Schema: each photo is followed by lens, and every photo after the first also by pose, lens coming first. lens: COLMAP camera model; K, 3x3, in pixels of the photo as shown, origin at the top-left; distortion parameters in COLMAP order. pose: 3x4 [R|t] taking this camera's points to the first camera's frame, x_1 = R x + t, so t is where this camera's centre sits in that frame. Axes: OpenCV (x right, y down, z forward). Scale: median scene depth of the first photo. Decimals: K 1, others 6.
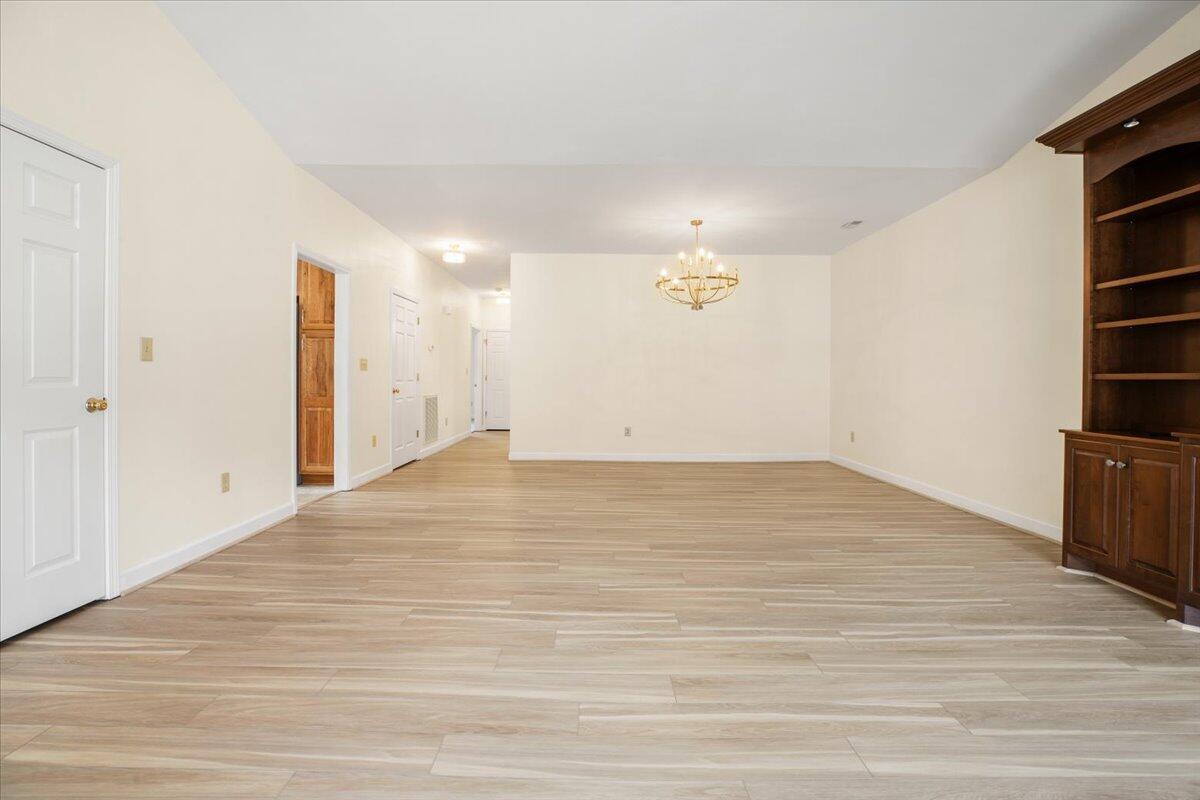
lens RADIAL K [[562.0, 0, 597.5], [0, 562.0, 383.5], [0, 0, 1]] dist [-0.035908, 0.006570]
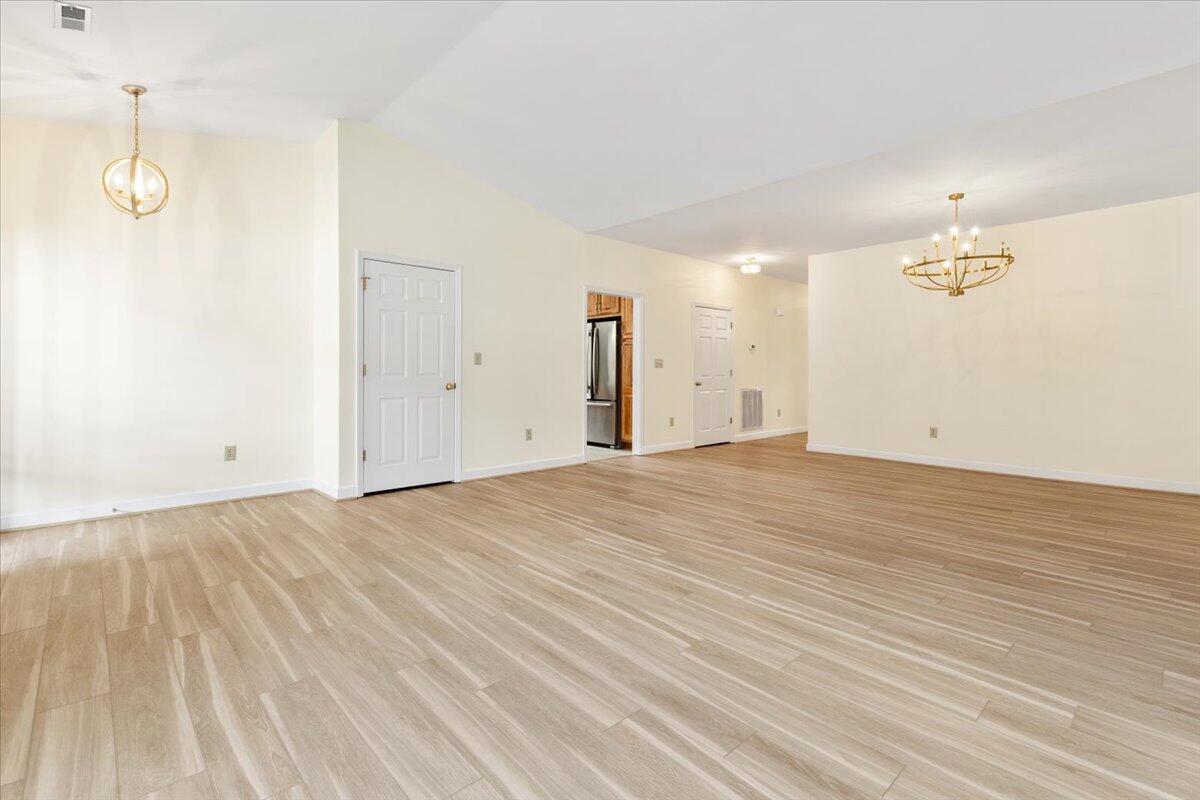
lens RADIAL K [[549.2, 0, 591.5], [0, 549.2, 377.1], [0, 0, 1]] dist [0.006556, -0.002197]
pose [[0.676177, 0.004012, -0.736728, 0.851468], [-0.006578, 0.999978, -0.000591, 0.001009], [0.736710, 0.005246, 0.676189, -0.010996]]
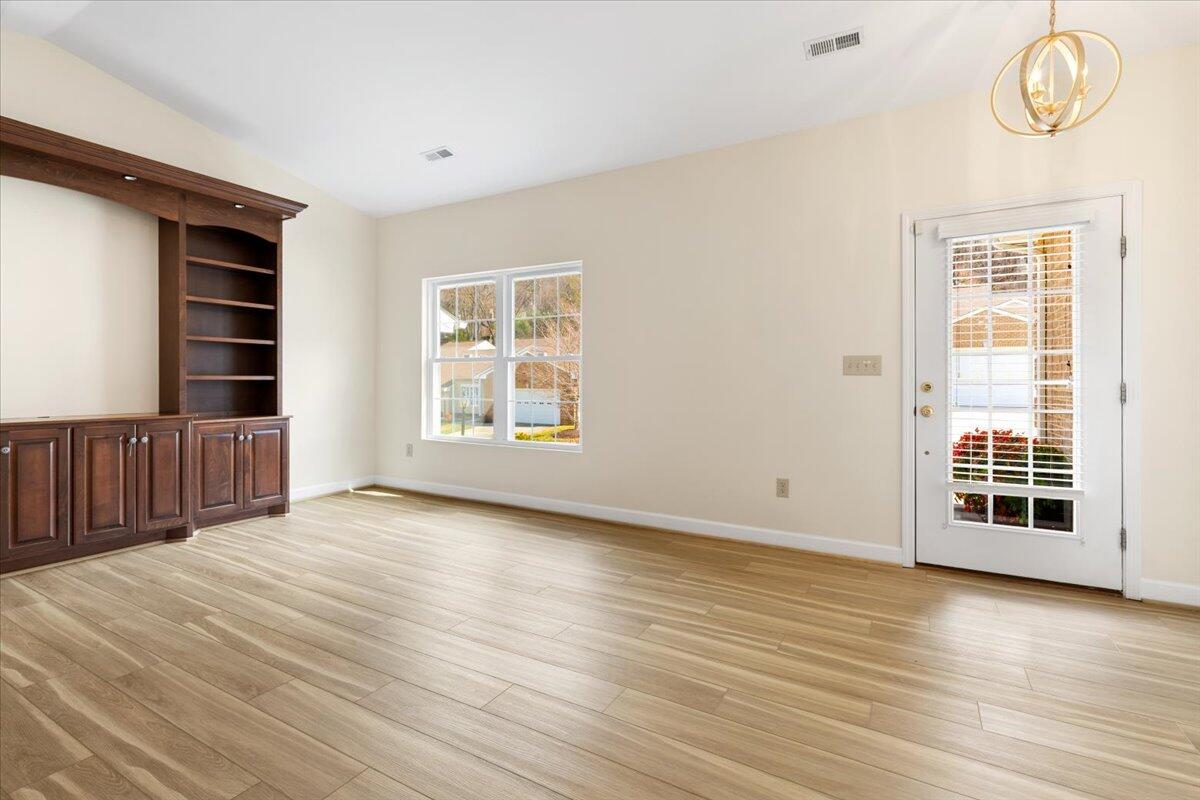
lens RADIAL K [[549.2, 0, 605.4], [0, 549.2, 379.7], [0, 0, 1]] dist [0.006556, -0.002197]
pose [[-0.869904, -0.009850, 0.493123, -0.587133], [-0.006334, 0.999941, 0.008801, -0.021018], [-0.493180, 0.004533, -0.869915, 1.044395]]
